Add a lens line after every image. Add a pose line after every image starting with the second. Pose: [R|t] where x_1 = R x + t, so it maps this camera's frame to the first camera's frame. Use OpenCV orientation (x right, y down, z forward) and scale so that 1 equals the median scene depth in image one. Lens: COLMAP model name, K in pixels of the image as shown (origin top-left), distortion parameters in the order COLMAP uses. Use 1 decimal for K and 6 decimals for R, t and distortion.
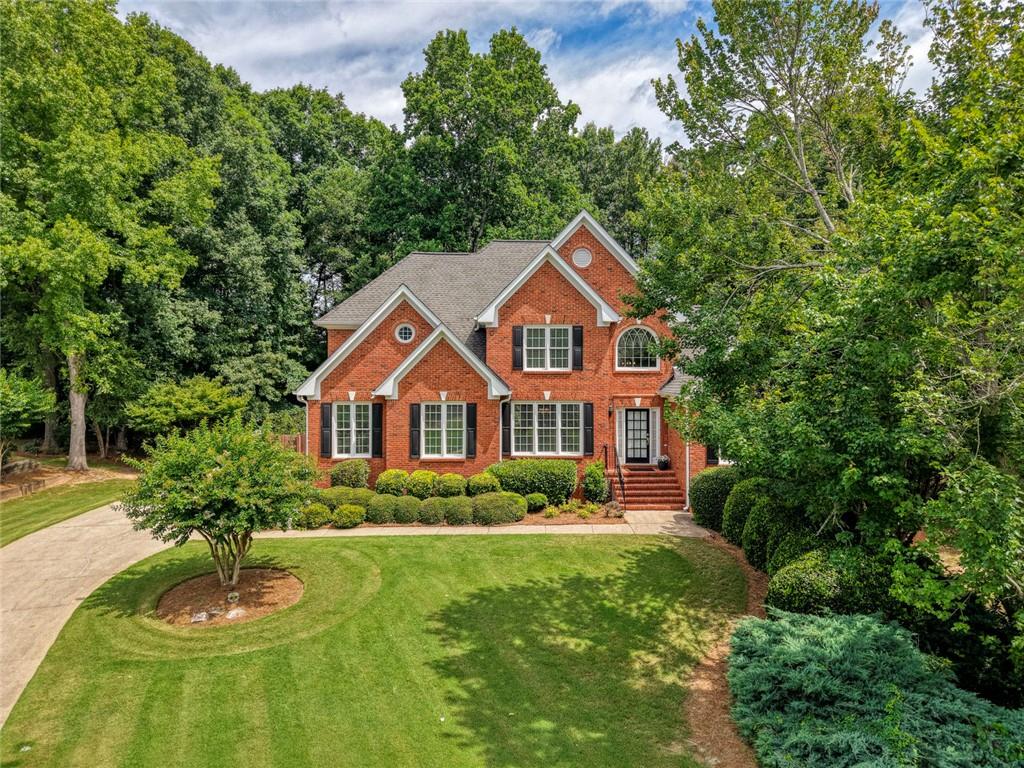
lens RADIAL K [[701.7, 0, 509.1], [0, 701.7, 382.7], [0, 0, 1]] dist [0.014156, -0.006768]
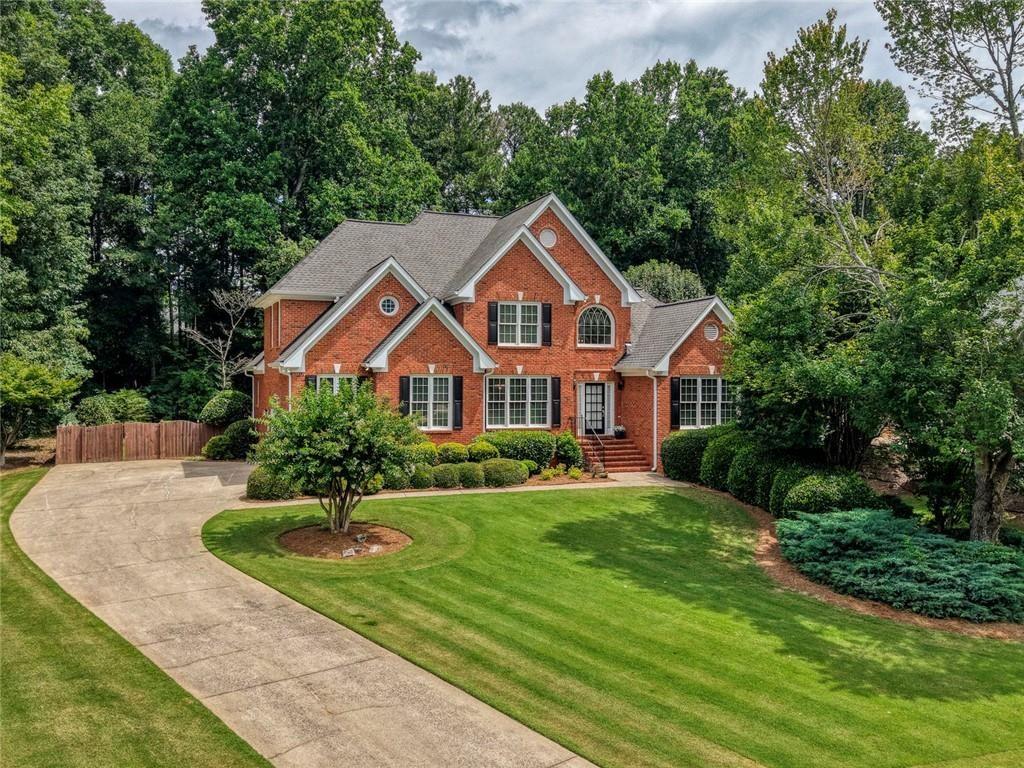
lens RADIAL K [[938.5, 0, 495.9], [0, 938.5, 387.7], [0, 0, 1]] dist [0.080581, -0.159215]
pose [[0.944605, -0.000714, 0.328207, -0.435308], [-0.001104, 0.999985, 0.005351, 0.037575], [-0.328206, -0.005417, 0.944591, -0.302968]]
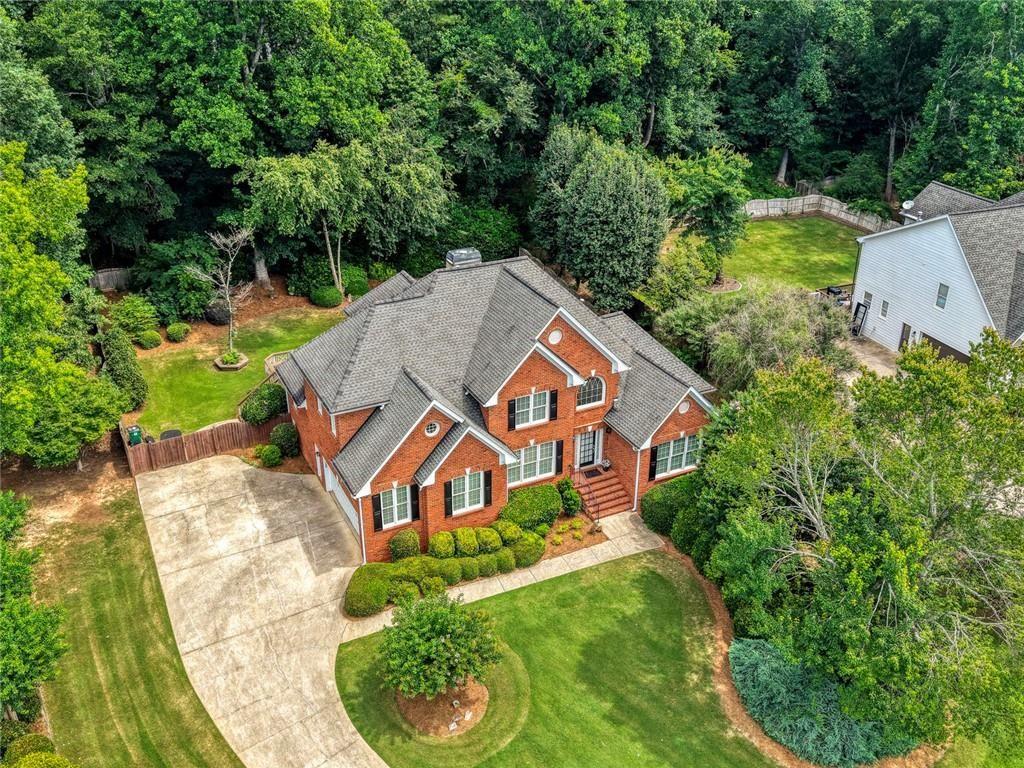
lens RADIAL K [[918.0, 0, 513.5], [0, 918.0, 386.9], [0, 0, 1]] dist [0.084778, -0.200617]
pose [[0.899163, -0.198456, 0.390027, -0.616761], [-0.004286, 0.887222, 0.461323, -0.854480], [-0.437593, -0.416477, 0.796906, -0.292619]]
